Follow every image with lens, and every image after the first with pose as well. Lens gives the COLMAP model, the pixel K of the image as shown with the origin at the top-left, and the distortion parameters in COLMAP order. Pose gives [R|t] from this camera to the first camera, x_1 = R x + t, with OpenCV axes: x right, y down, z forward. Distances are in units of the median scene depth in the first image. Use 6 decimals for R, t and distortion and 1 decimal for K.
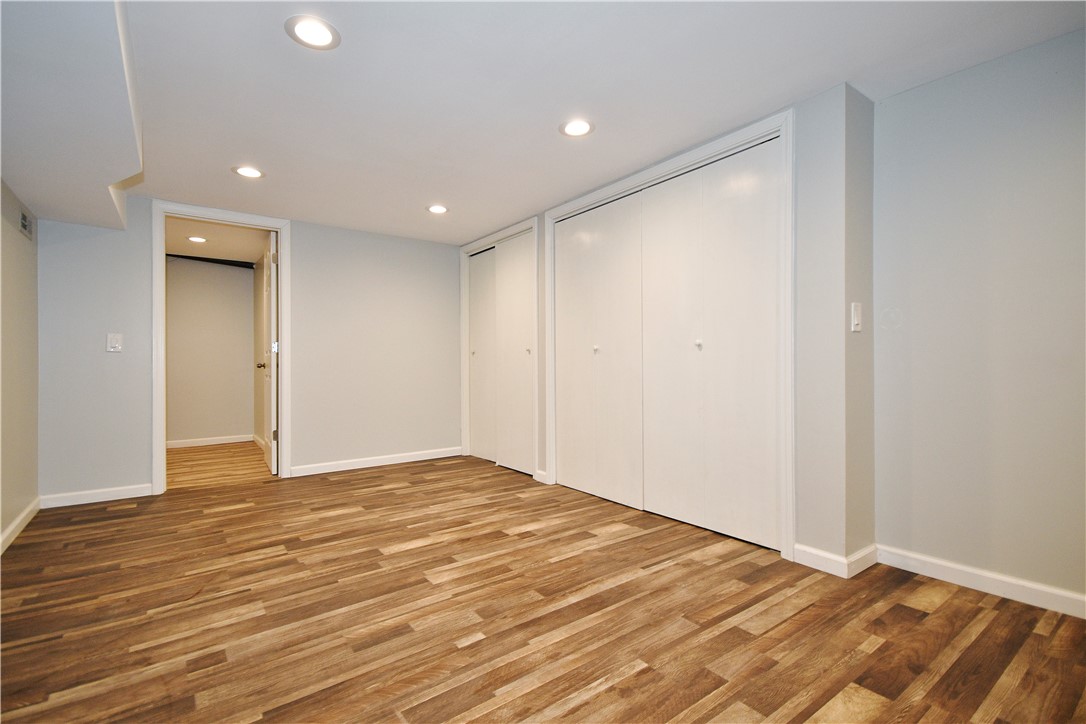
lens RADIAL K [[496.4, 0, 537.3], [0, 496.4, 358.1], [0, 0, 1]] dist [-0.010063, -0.004094]
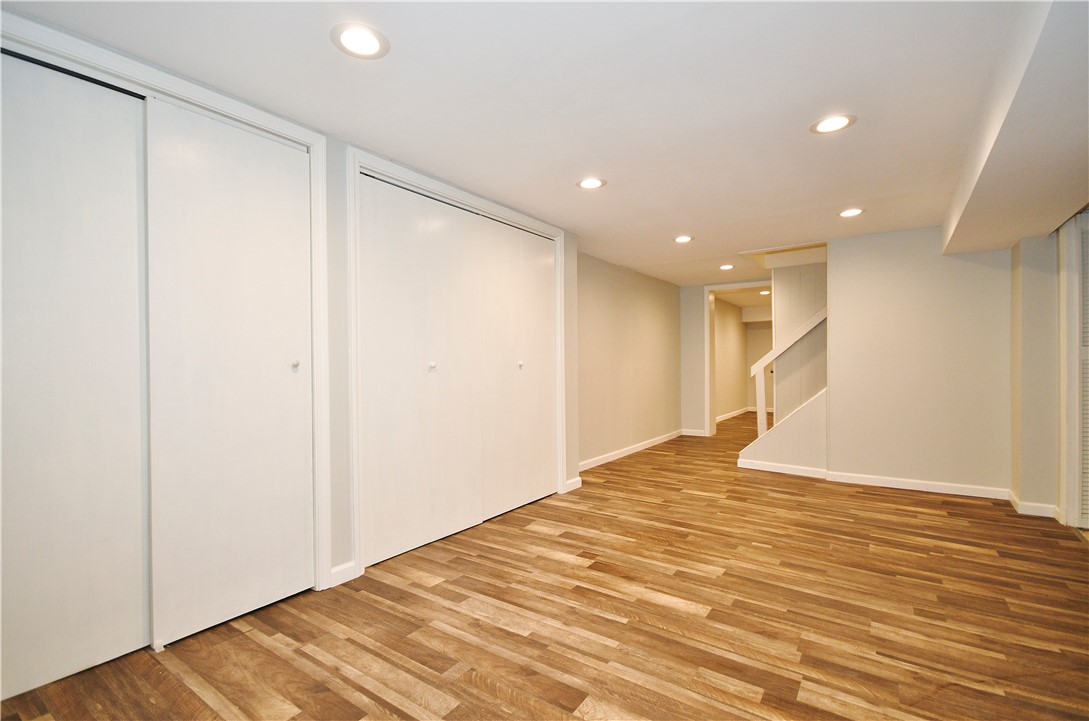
lens RADIAL K [[497.8, 0, 538.0], [0, 497.8, 366.2], [0, 0, 1]] dist [-0.010063, -0.004094]
pose [[-0.316531, 0.000768, 0.948582, -1.135759], [-0.001793, 0.999997, -0.001408, -0.021539], [-0.948580, -0.002146, -0.316529, 1.722217]]
